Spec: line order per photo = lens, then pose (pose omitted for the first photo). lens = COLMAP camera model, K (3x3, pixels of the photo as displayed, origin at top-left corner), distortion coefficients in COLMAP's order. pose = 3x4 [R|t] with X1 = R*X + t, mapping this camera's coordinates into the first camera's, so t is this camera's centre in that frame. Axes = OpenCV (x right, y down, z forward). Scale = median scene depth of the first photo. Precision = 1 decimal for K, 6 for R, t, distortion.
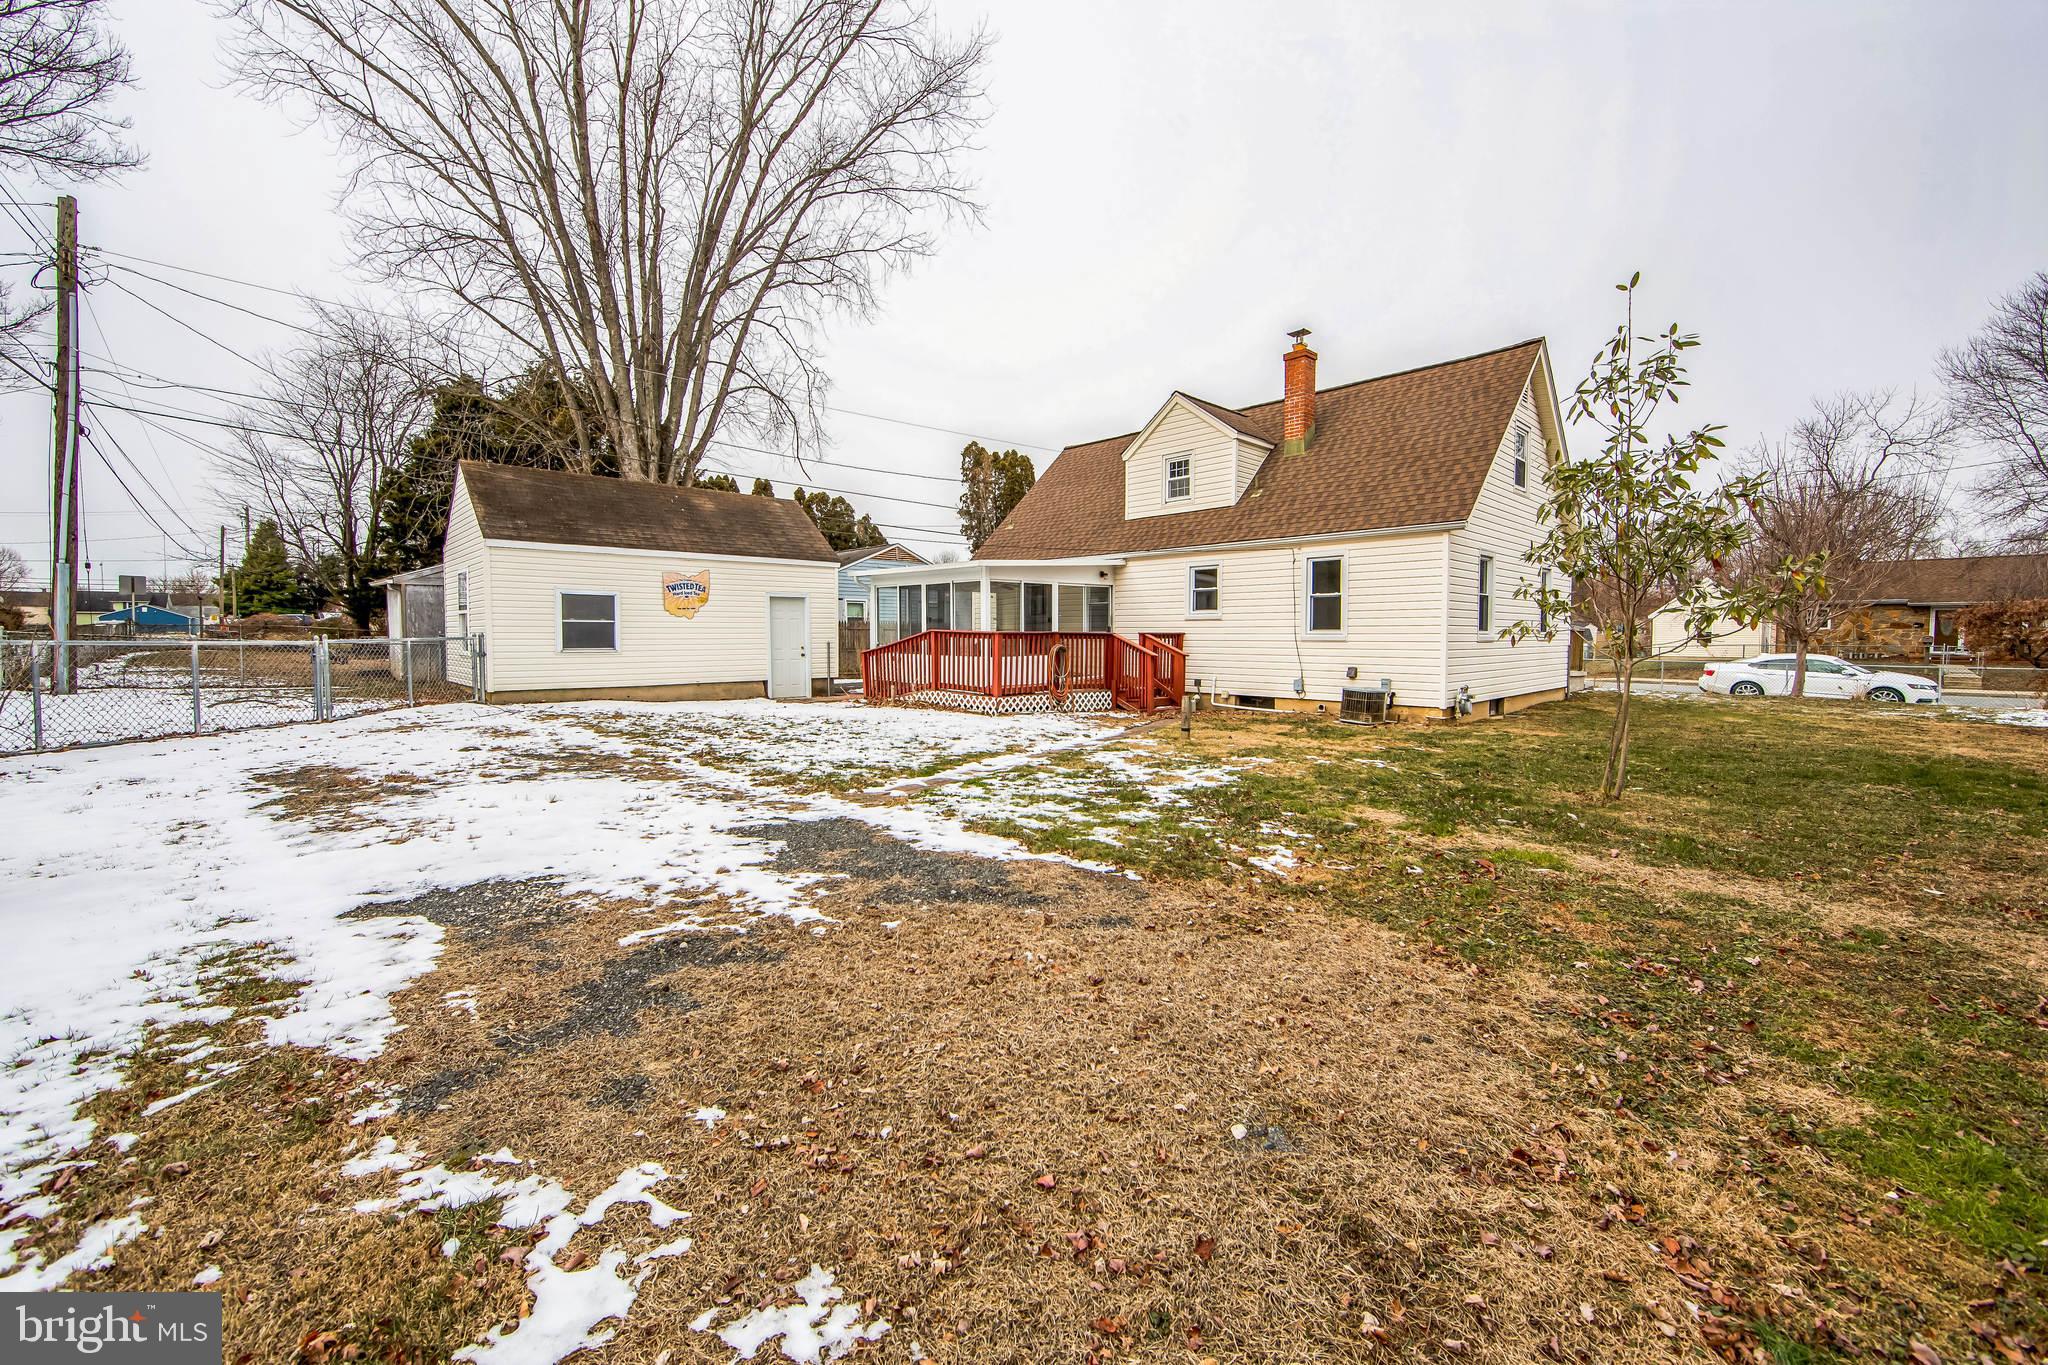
lens RADIAL K [[806.0, 0, 1024.0], [0, 806.0, 682.5], [0, 0, 1]] dist [-0.009620, -0.000027]
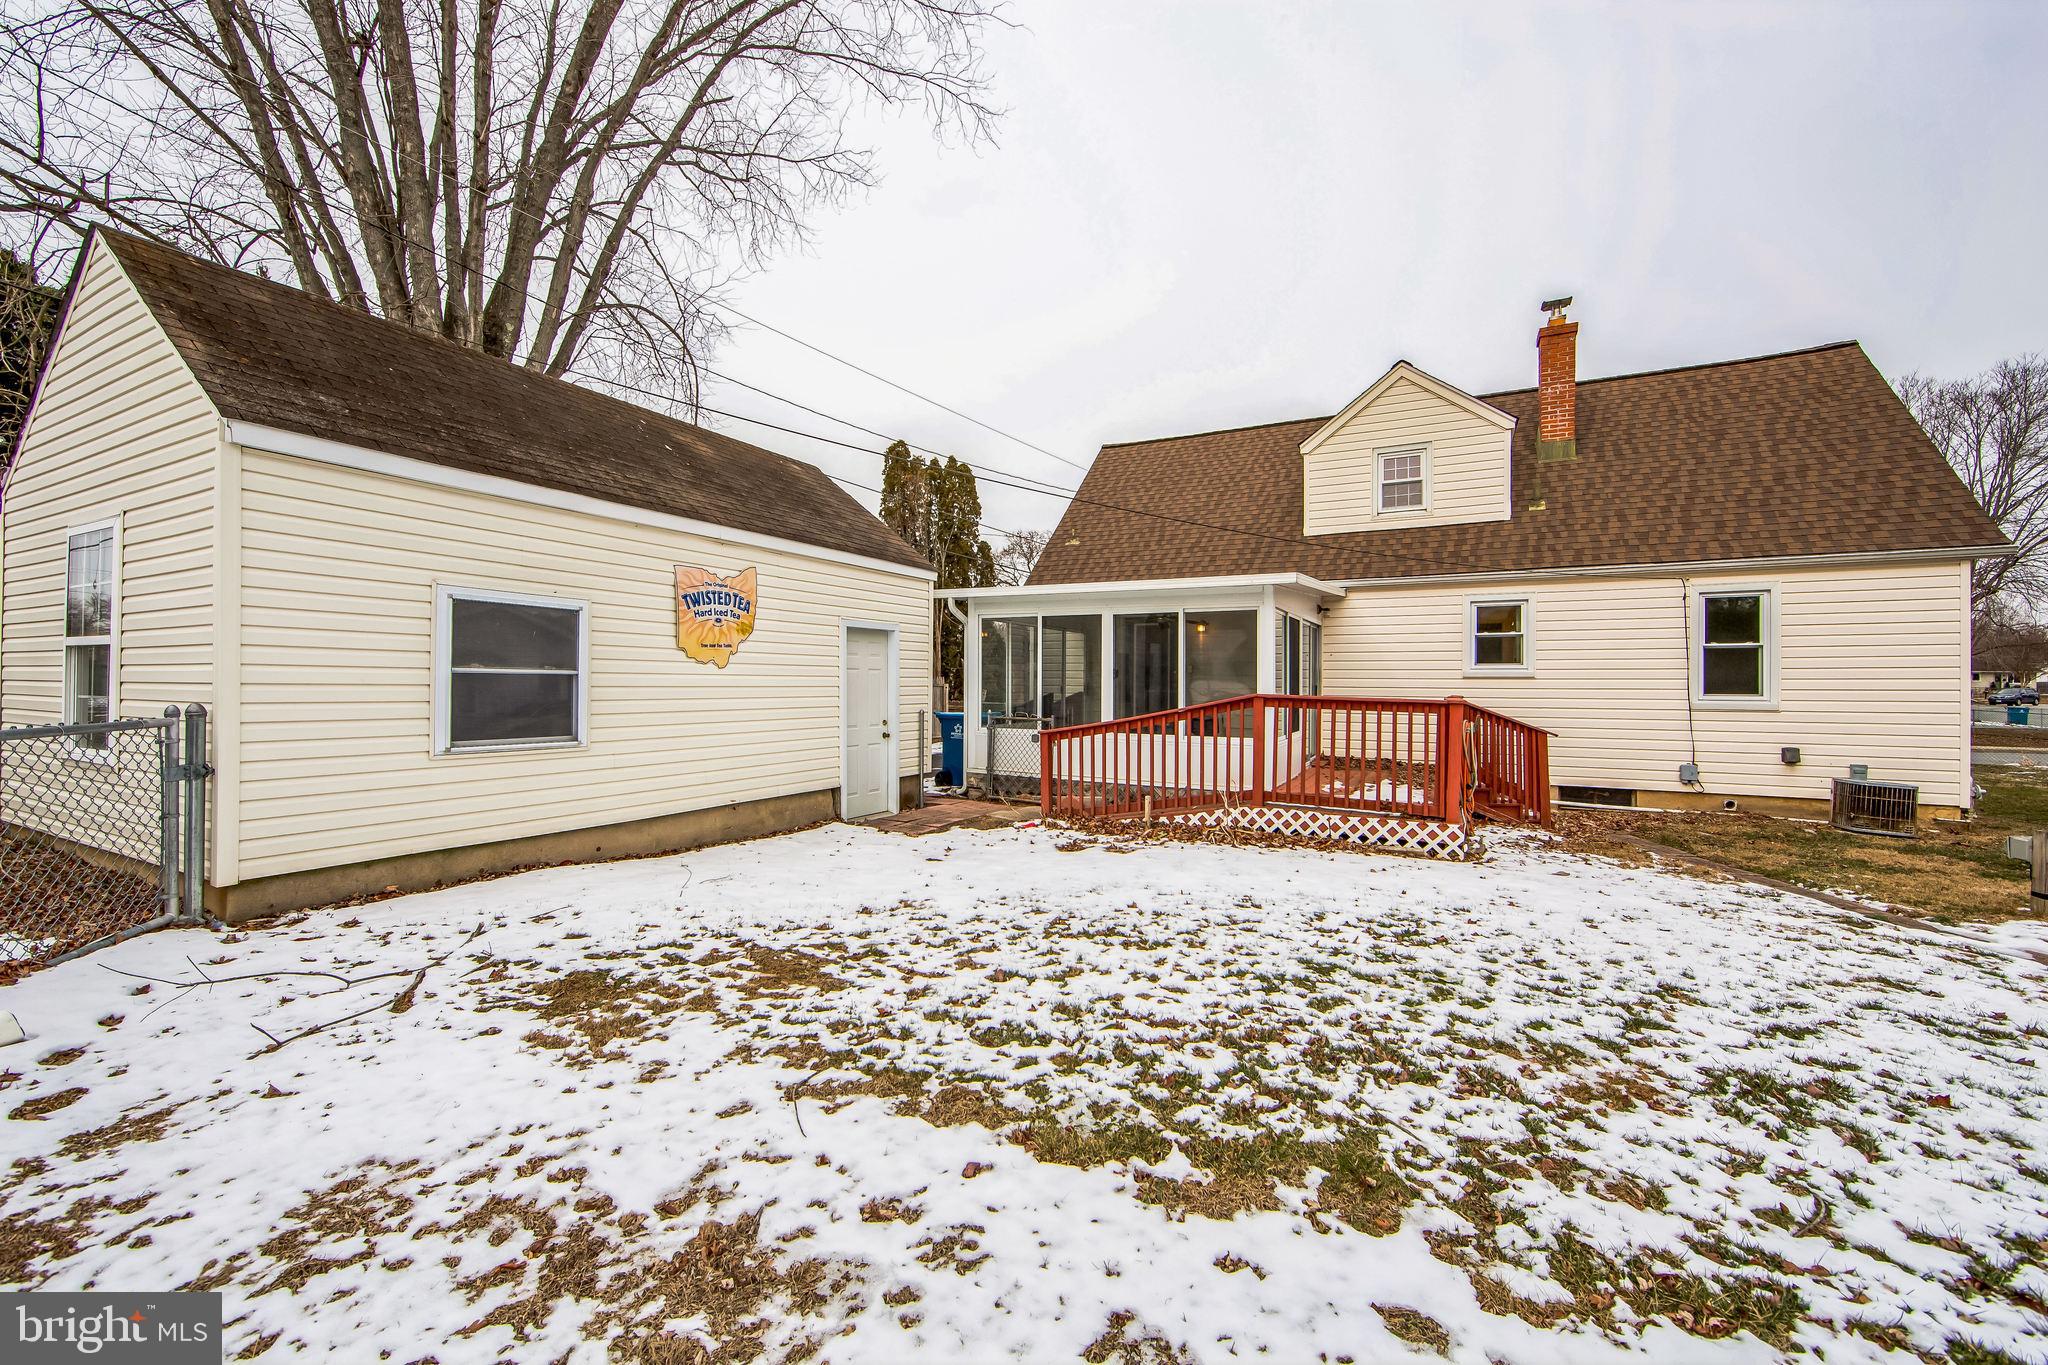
lens RADIAL K [[794.4, 0, 1027.5], [0, 794.4, 692.7], [0, 0, 1]] dist [-0.009039, 0.000040]
pose [[0.942887, 0.001682, 0.333108, -0.375820], [0.014780, 0.998791, -0.046879, -0.037726], [-0.332784, 0.049125, 0.941723, 0.474103]]
